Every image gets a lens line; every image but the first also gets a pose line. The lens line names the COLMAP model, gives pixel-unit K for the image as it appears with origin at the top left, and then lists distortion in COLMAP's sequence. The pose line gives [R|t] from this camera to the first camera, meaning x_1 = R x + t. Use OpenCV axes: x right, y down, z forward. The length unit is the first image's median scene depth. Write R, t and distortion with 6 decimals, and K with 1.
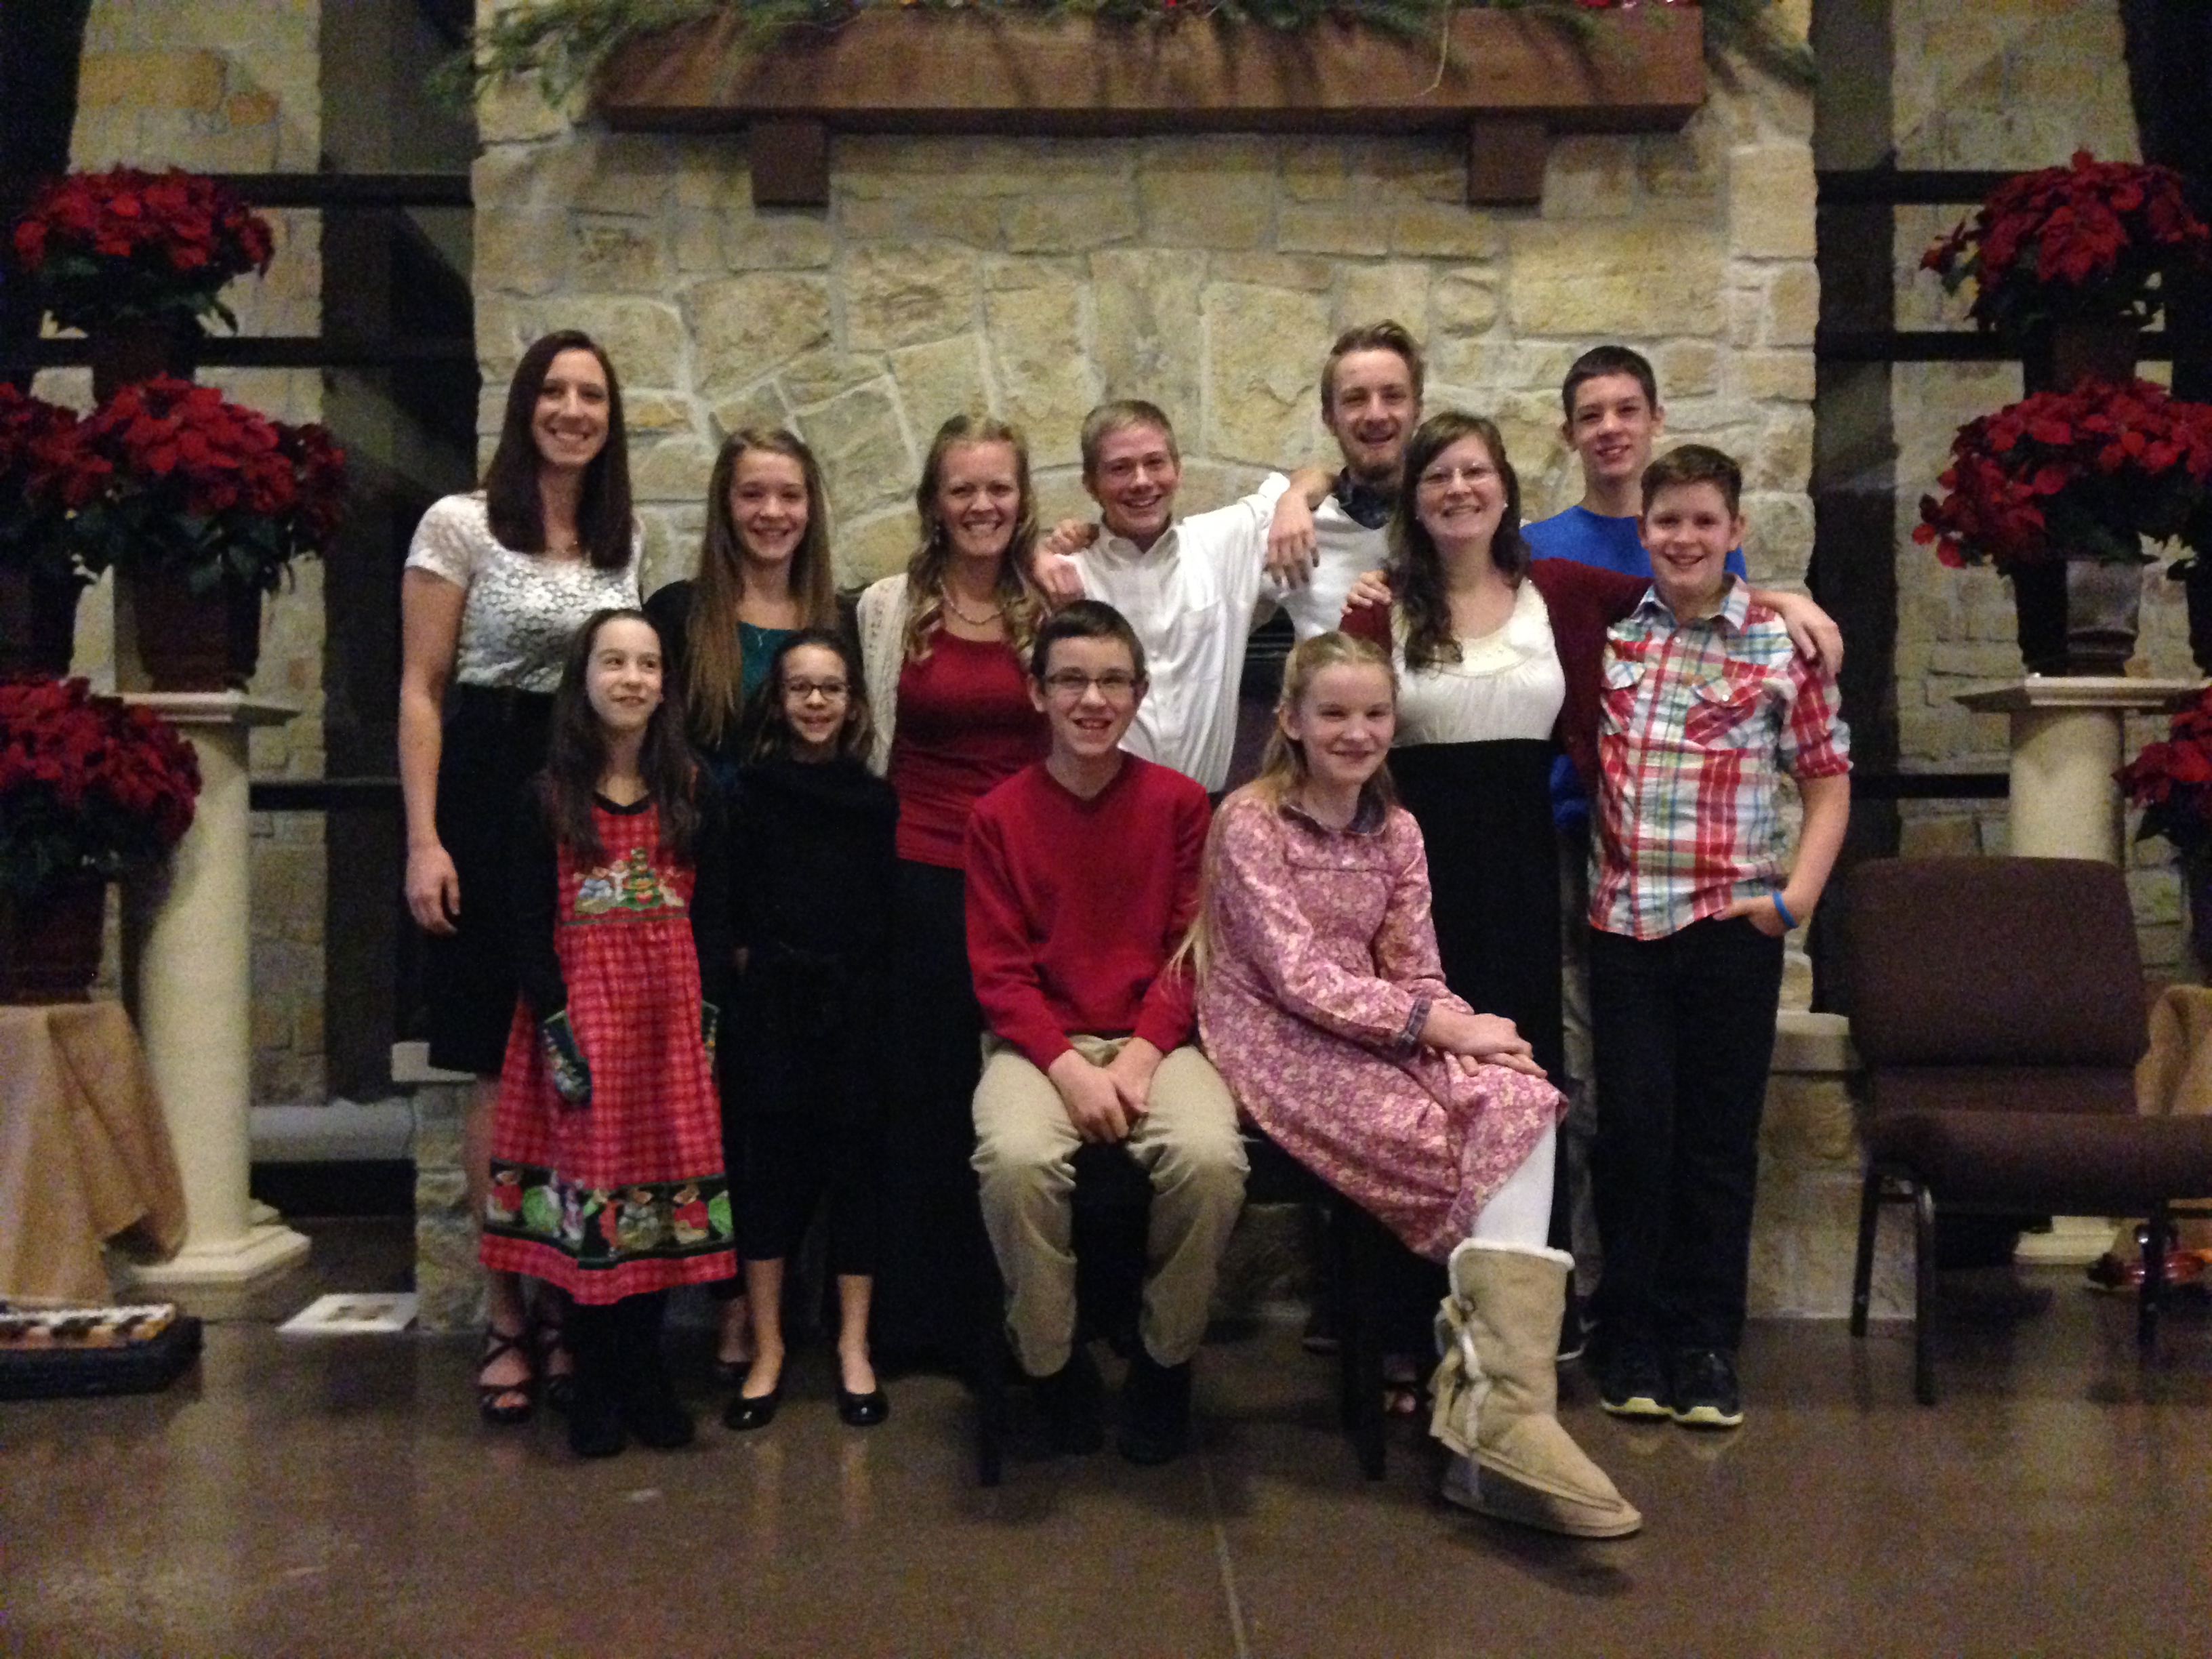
lens RADIAL K [[2016.7, 0, 1112.9], [0, 2016.7, 833.5], [0, 0, 1]] dist [0.134419, -0.242254]
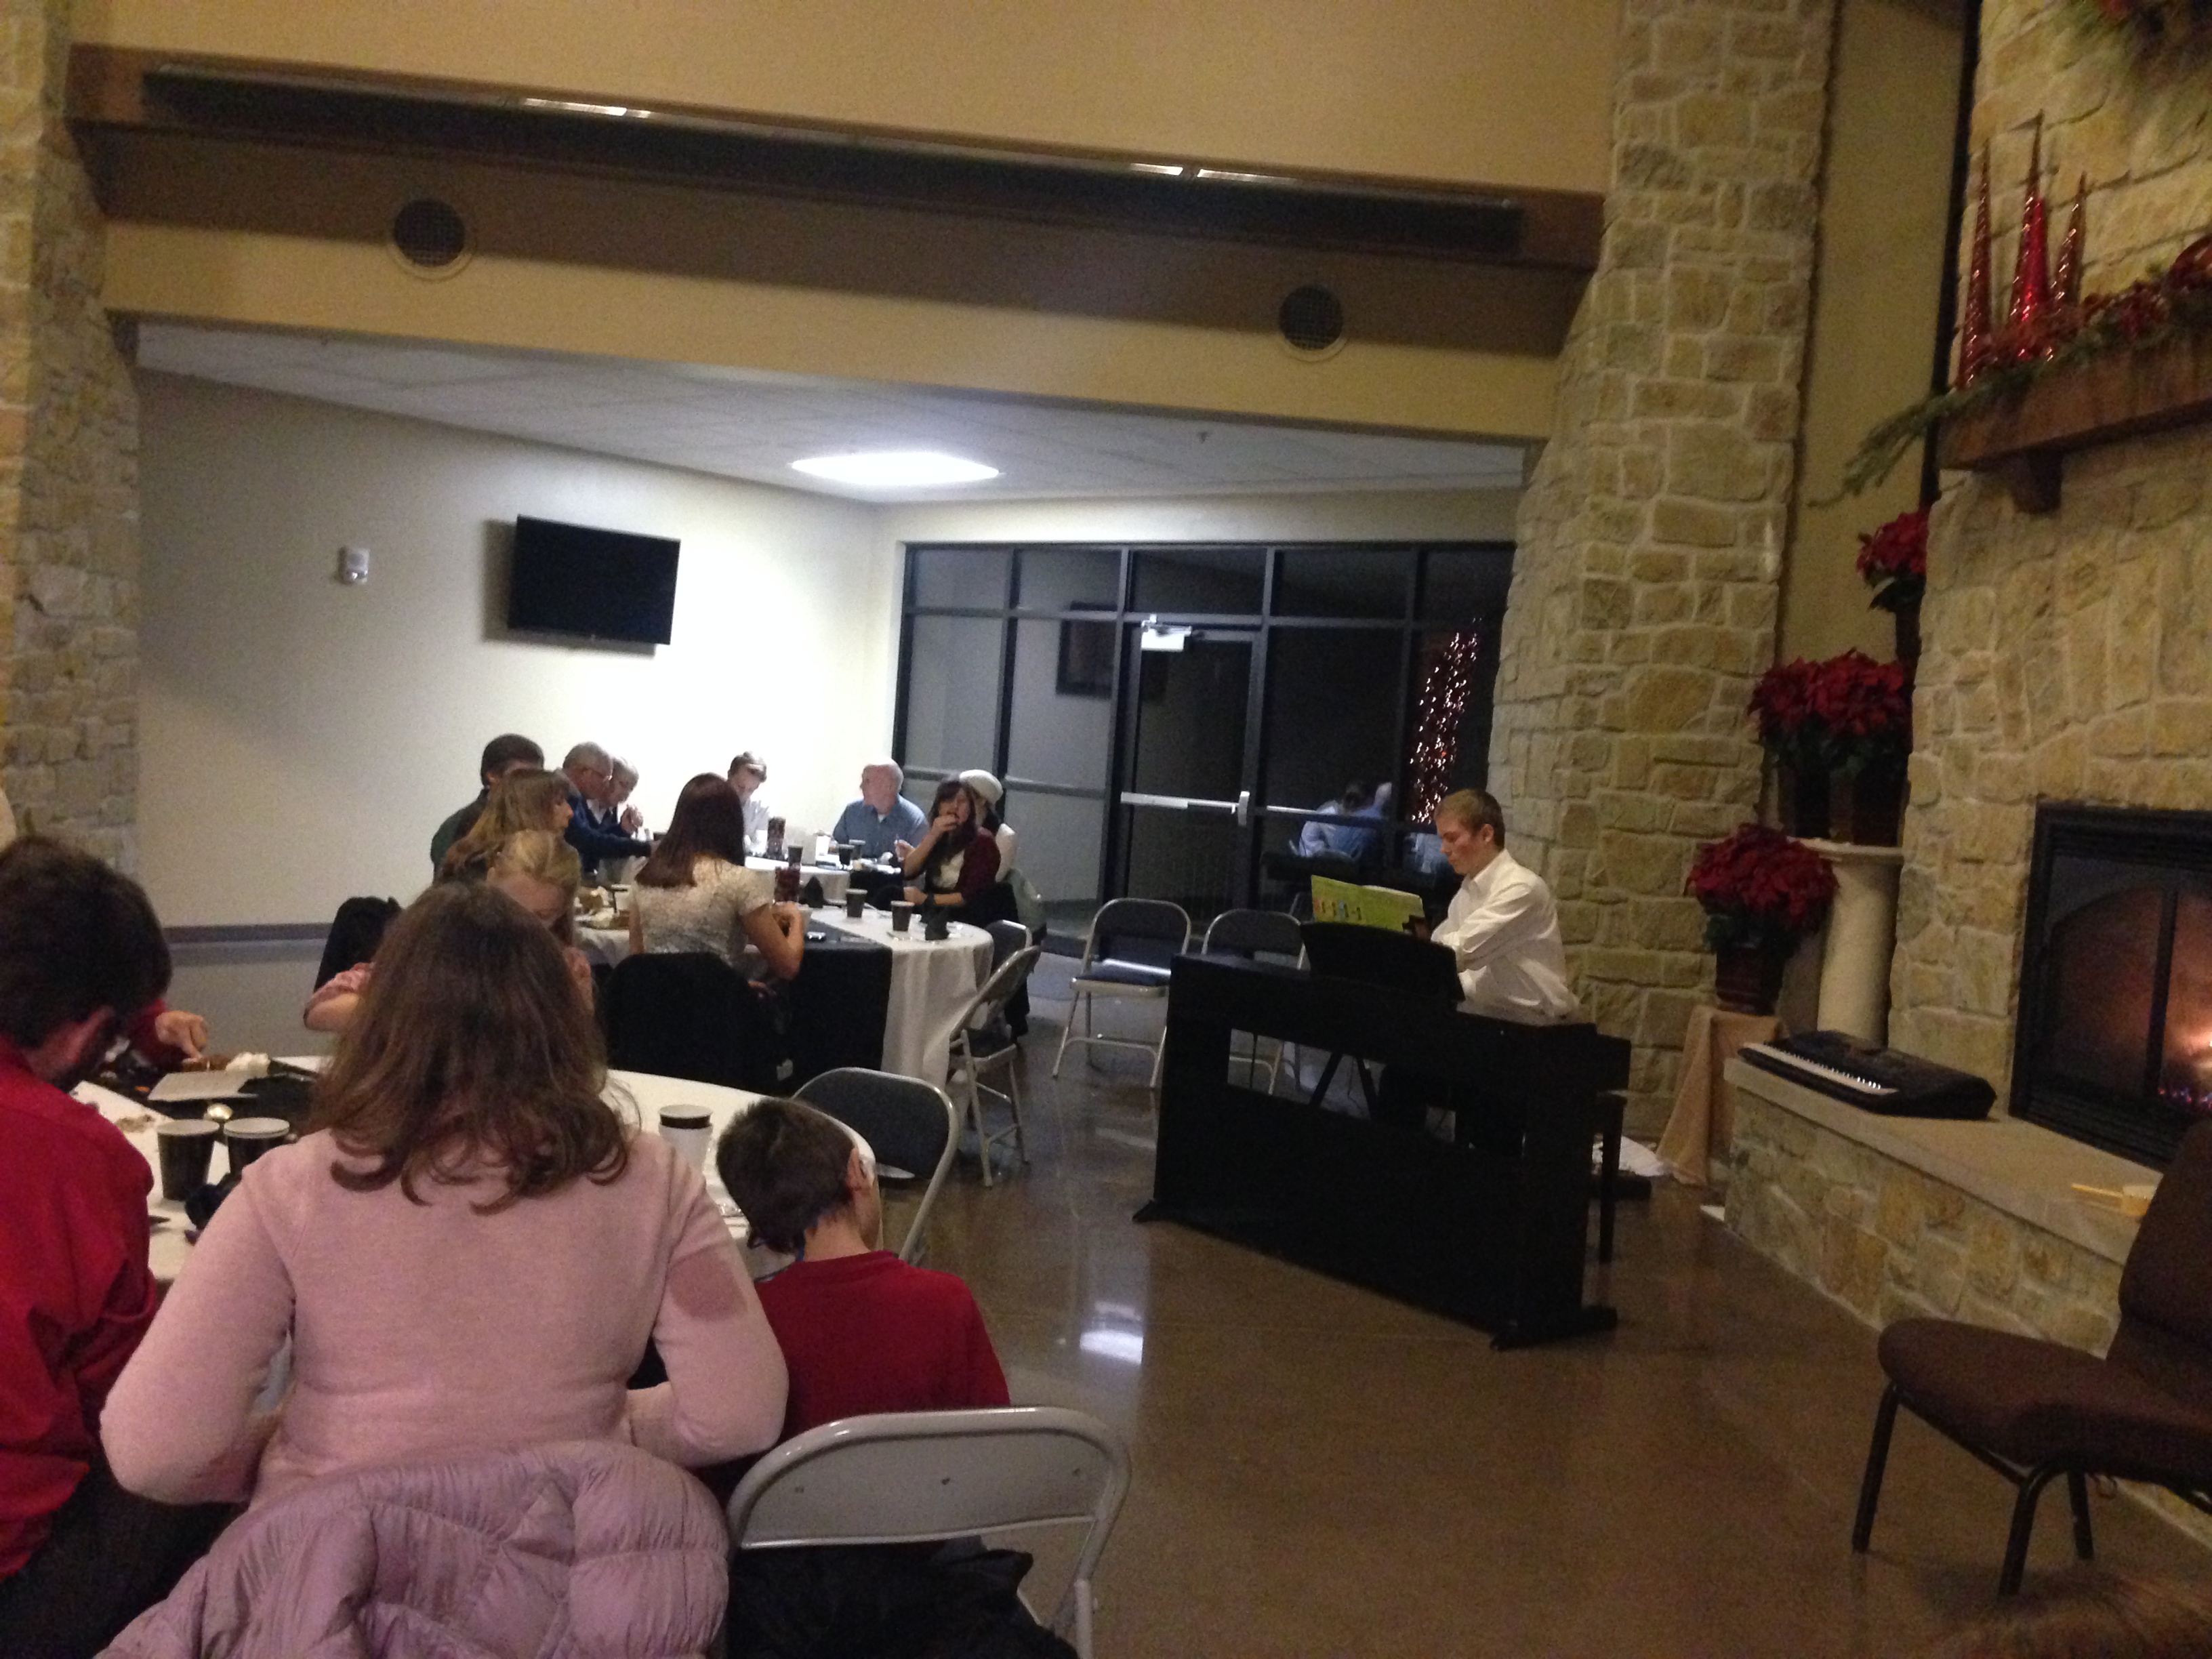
lens RADIAL K [[2016.7, 0, 1112.9], [0, 2016.7, 833.5], [0, 0, 1]] dist [0.134419, -0.242254]
pose [[0.055114, 0.059532, -0.996704, 1.156298], [-0.067976, 0.996129, 0.055739, -0.127888], [0.996164, 0.064680, 0.058947, 0.319520]]
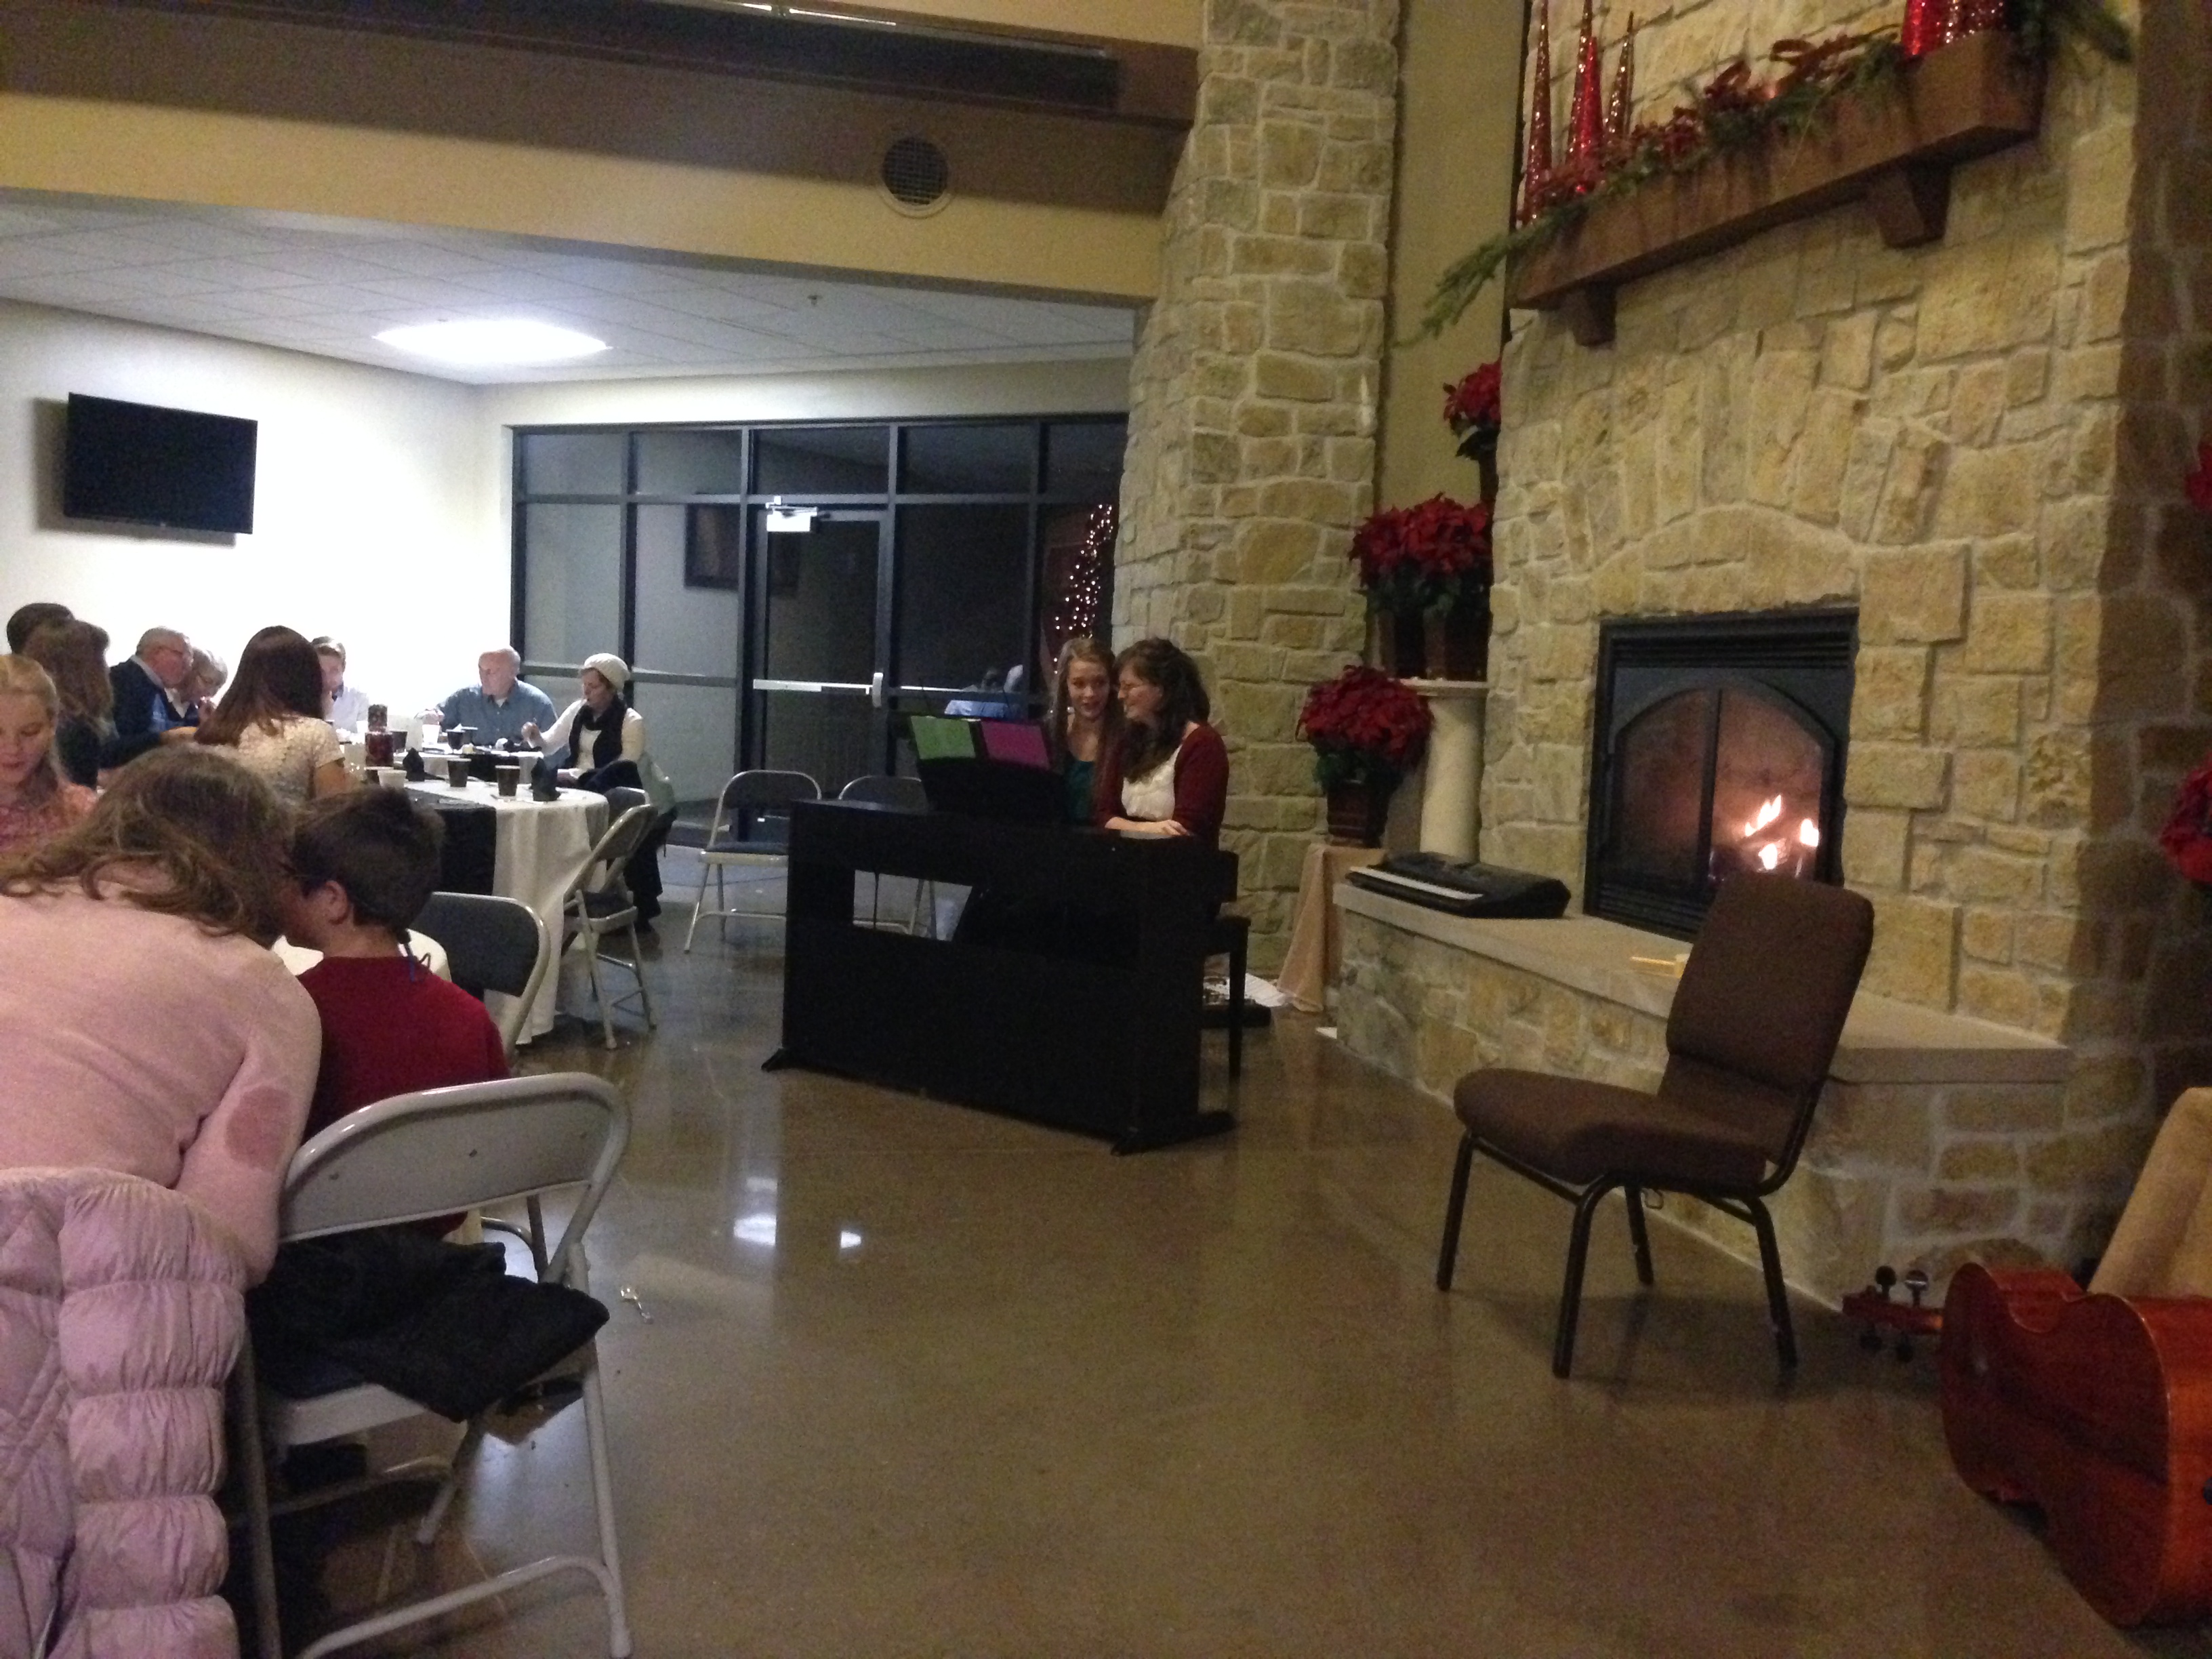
lens RADIAL K [[2016.7, 0, 1112.9], [0, 2016.7, 833.5], [0, 0, 1]] dist [0.134419, -0.242254]
pose [[0.224058, 0.093286, -0.970101, 1.165169], [-0.039771, 0.995454, 0.086539, -0.075930], [0.973764, 0.019192, 0.226750, 0.348402]]
